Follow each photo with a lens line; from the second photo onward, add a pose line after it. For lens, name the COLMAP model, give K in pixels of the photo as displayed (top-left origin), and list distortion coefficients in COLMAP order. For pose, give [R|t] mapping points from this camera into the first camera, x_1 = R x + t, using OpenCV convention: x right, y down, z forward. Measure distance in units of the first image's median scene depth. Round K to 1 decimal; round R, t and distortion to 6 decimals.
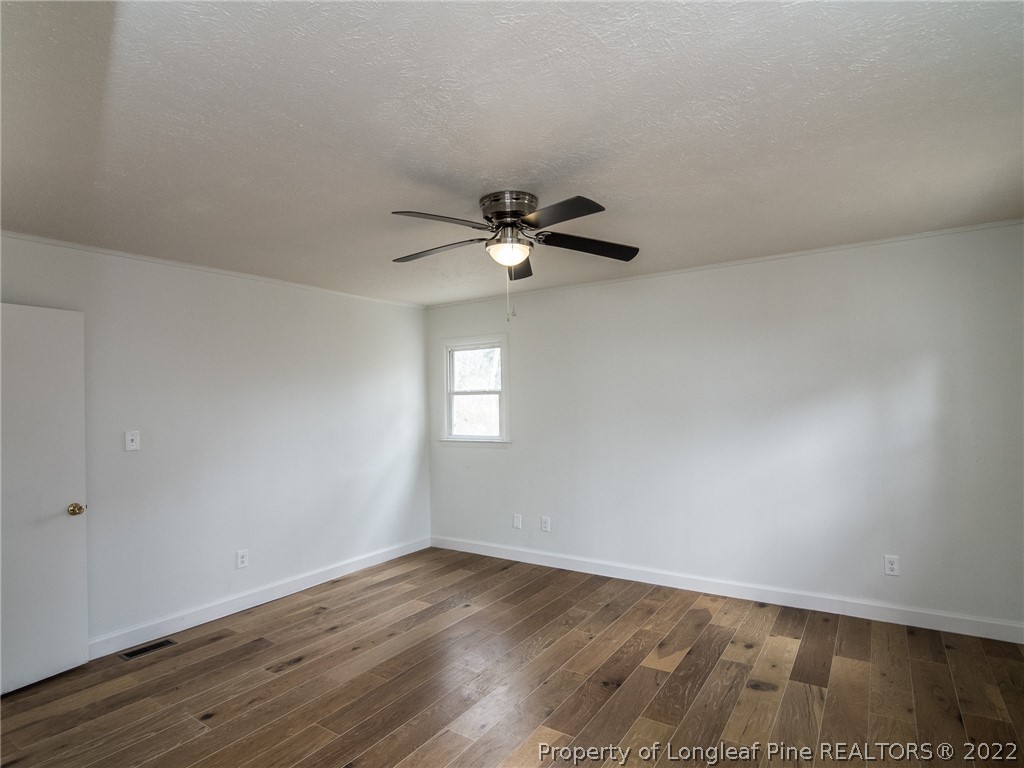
lens RADIAL K [[554.5, 0, 511.5], [0, 554.5, 385.7], [0, 0, 1]] dist [-0.023496, -0.000745]
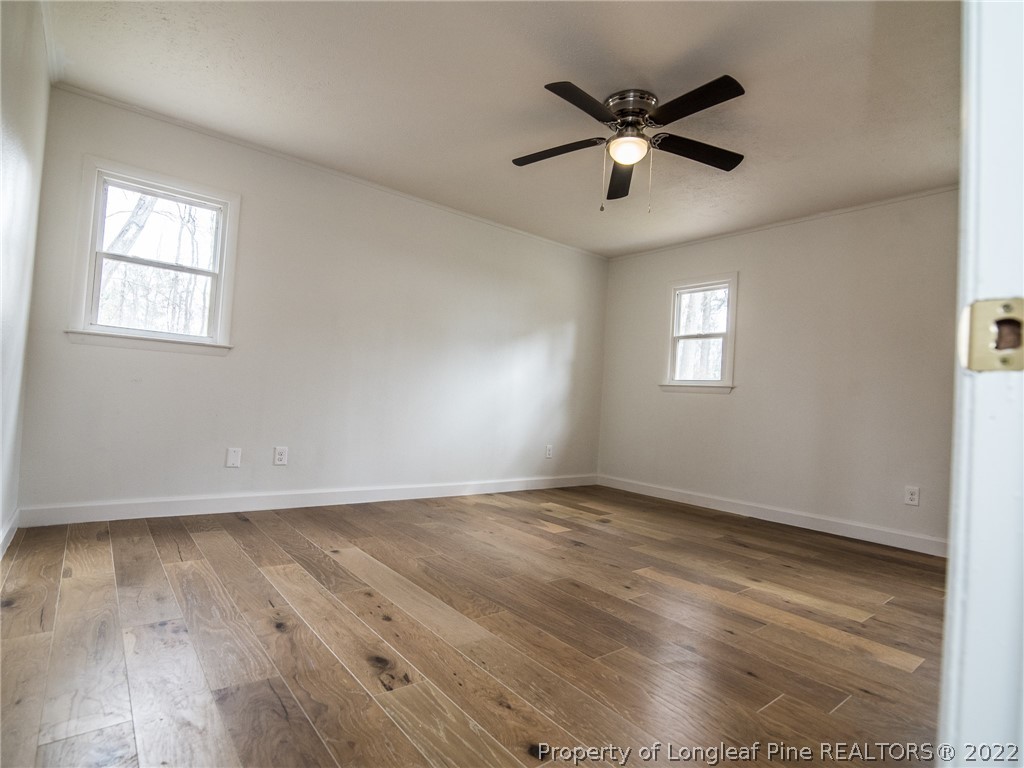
lens RADIAL K [[525.0, 0, 510.6], [0, 525.0, 383.1], [0, 0, 1]] dist [-0.006271, -0.000678]
pose [[0.307798, 0.069349, 0.948921, -0.562067], [-0.092356, 0.994808, -0.042746, 0.153963], [-0.946959, -0.074481, 0.312605, 0.480261]]
